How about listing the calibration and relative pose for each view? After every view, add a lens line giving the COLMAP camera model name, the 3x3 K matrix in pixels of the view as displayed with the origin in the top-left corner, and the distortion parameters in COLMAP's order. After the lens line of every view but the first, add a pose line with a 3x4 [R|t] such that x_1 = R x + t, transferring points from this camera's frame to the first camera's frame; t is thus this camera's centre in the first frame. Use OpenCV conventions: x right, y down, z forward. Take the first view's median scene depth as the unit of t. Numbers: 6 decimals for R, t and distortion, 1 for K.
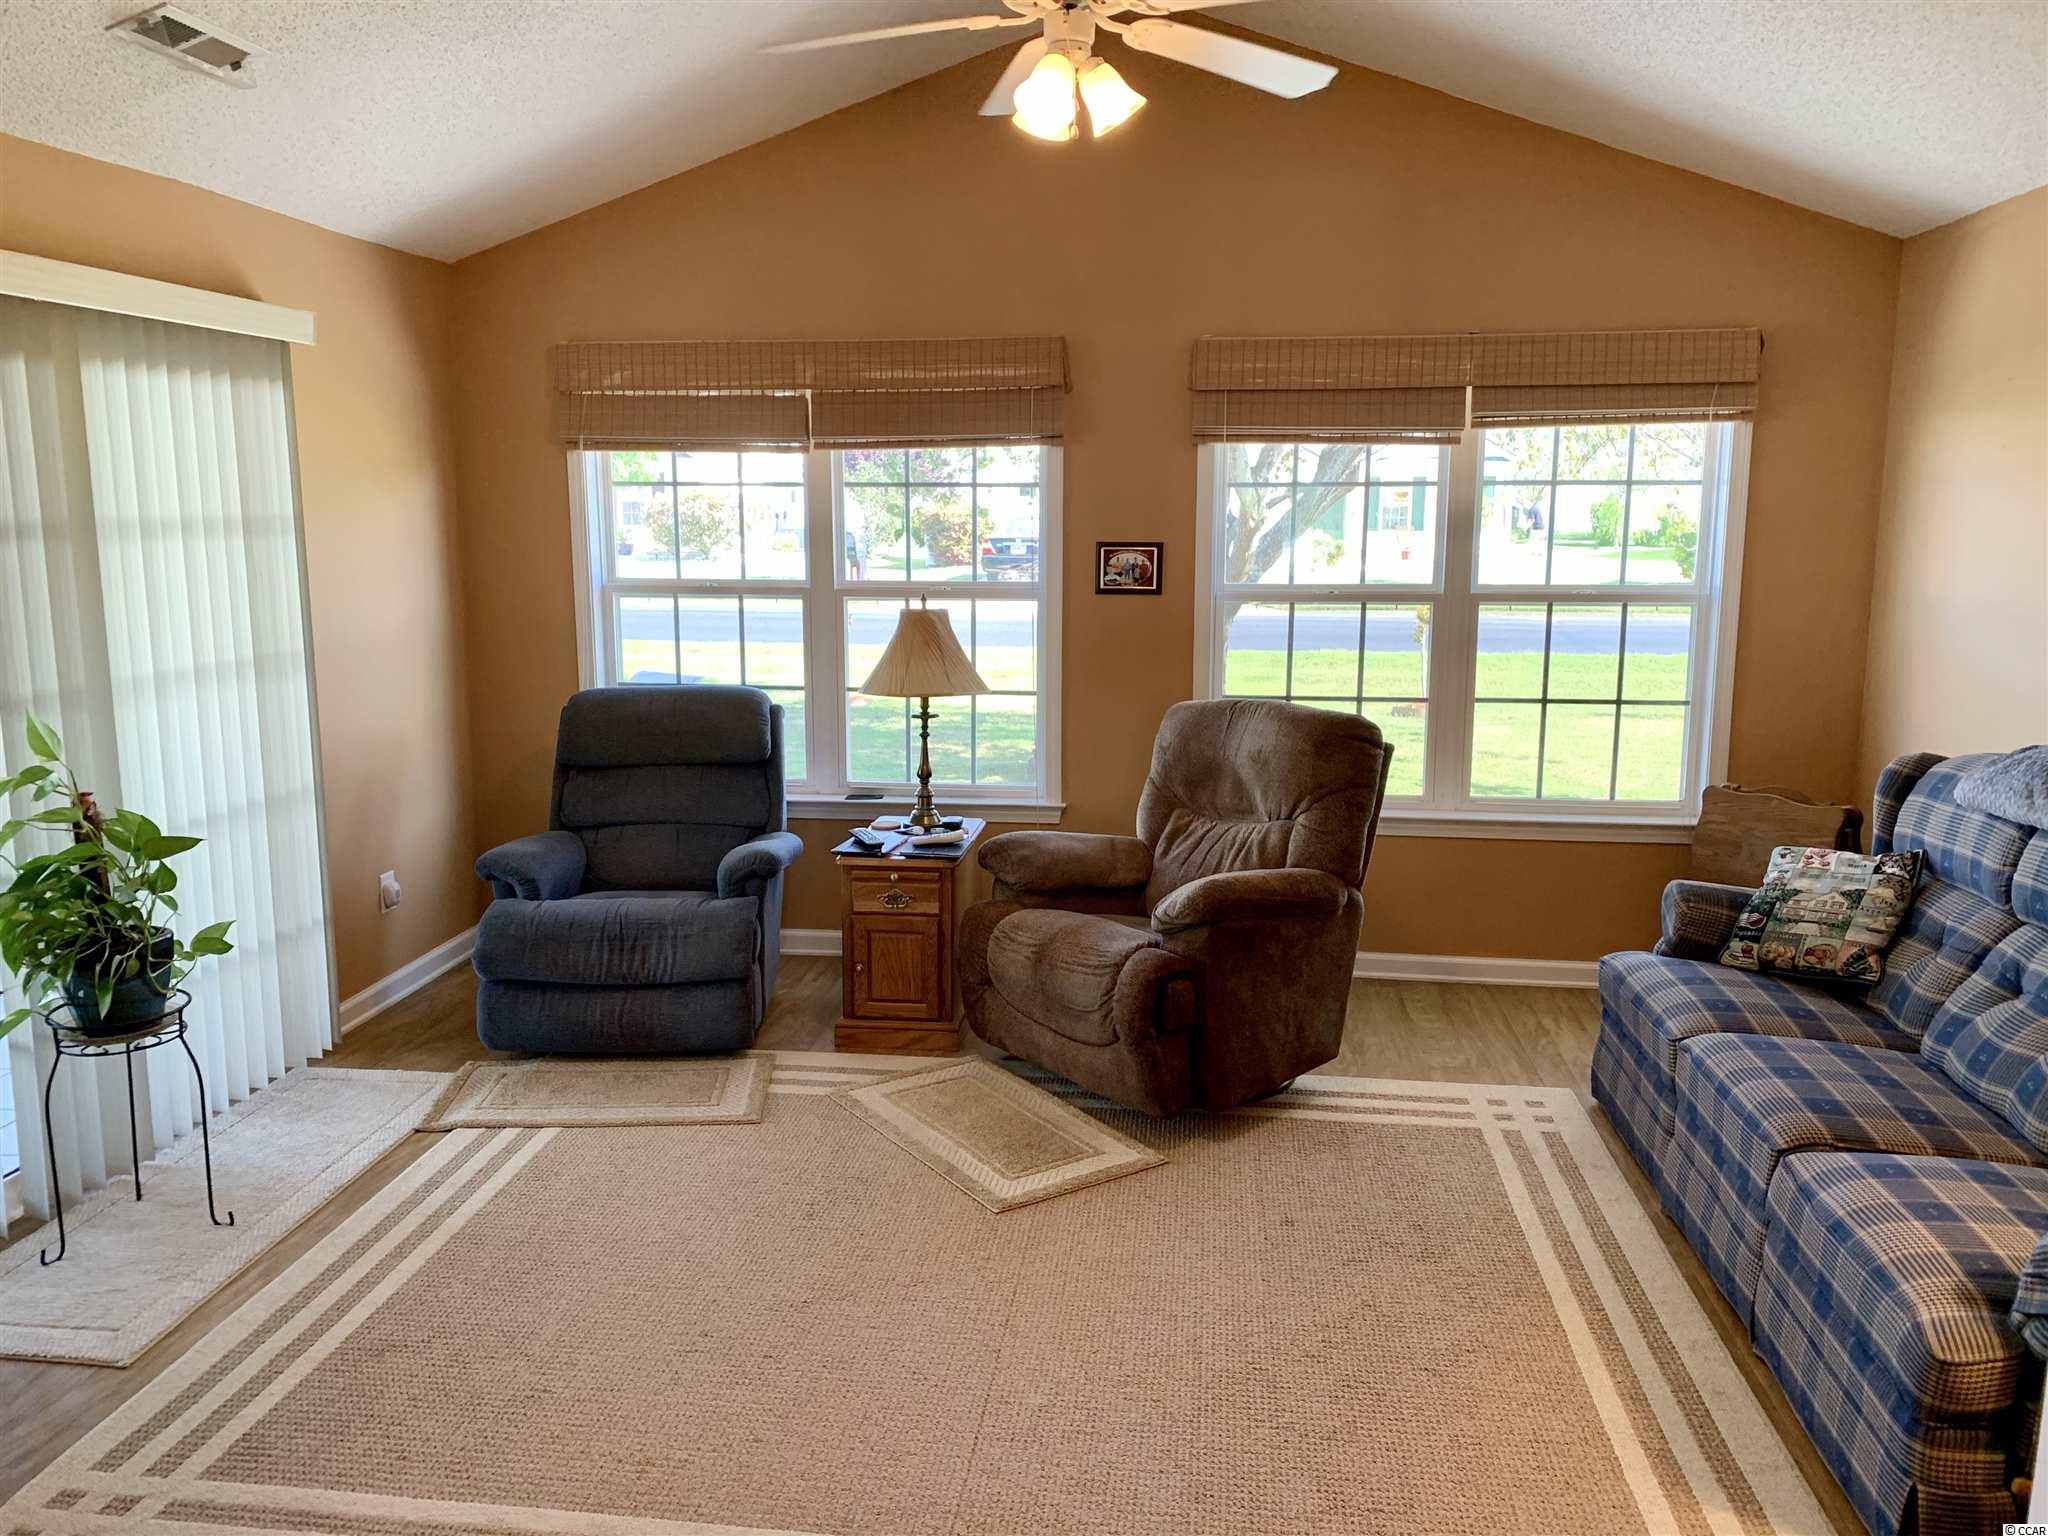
lens RADIAL K [[1551.5, 0, 1024.5], [0, 1551.5, 763.5], [0, 0, 1]] dist [0.061686, -0.066007]
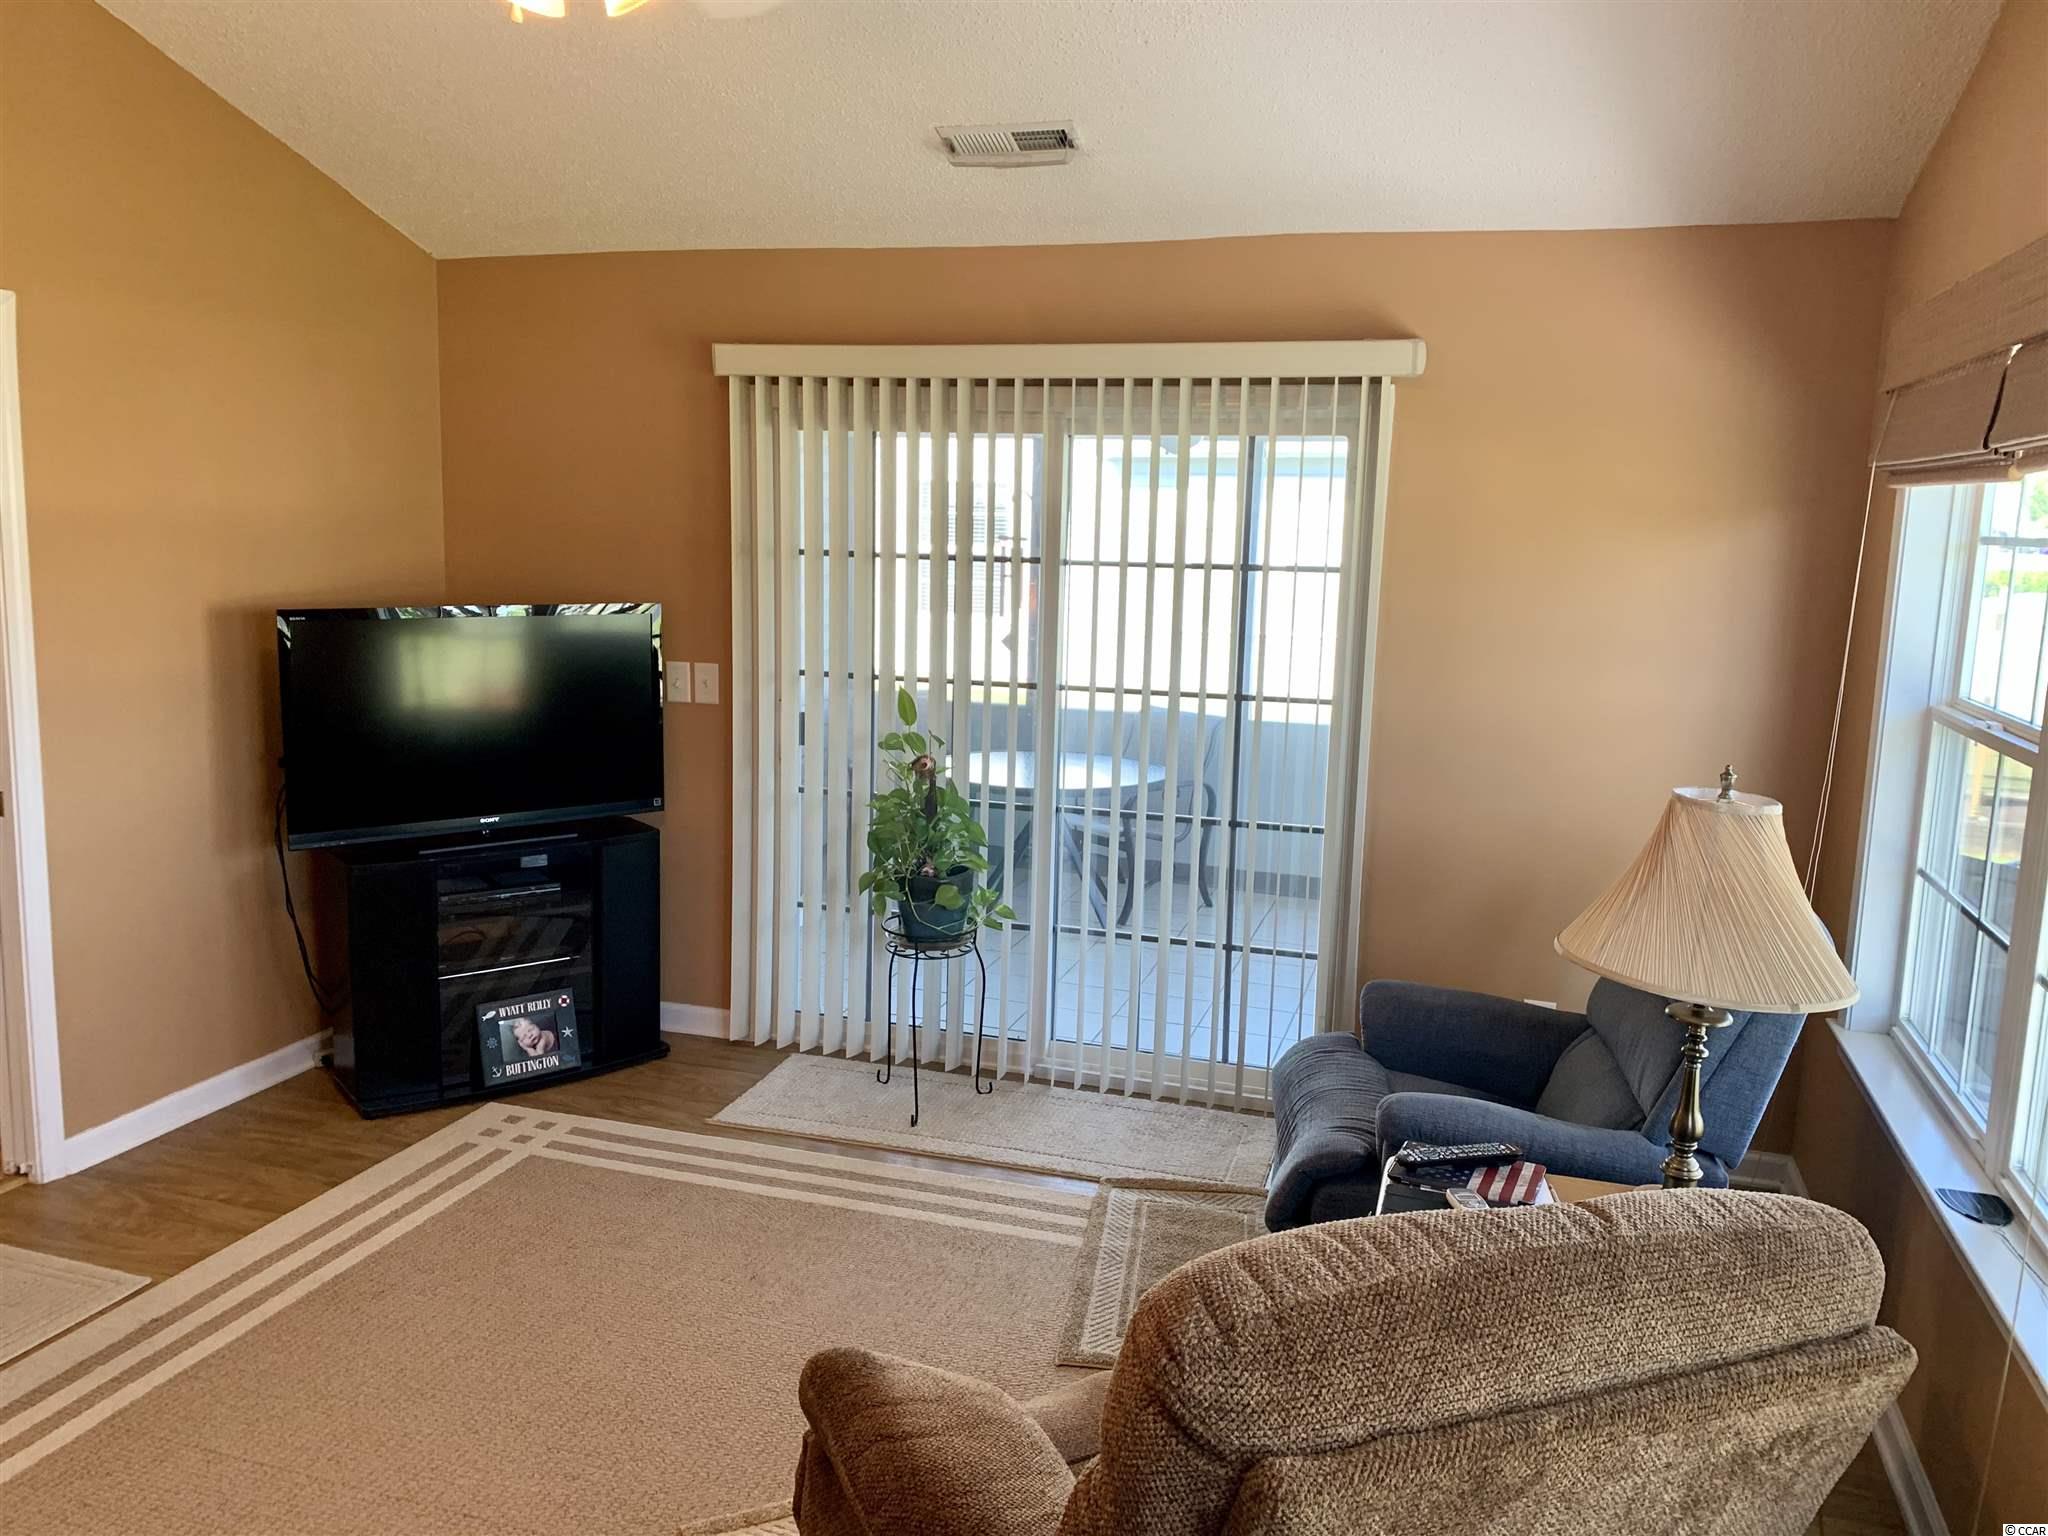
lens RADIAL K [[1551.5, 0, 1027.1], [0, 1551.5, 769.2], [0, 0, 1]] dist [0.061686, -0.066007]
pose [[-0.185356, 0.153712, -0.970575, 0.646131], [-0.188288, 0.963834, 0.188602, -0.233738], [0.964464, 0.217706, -0.149711, 1.257344]]
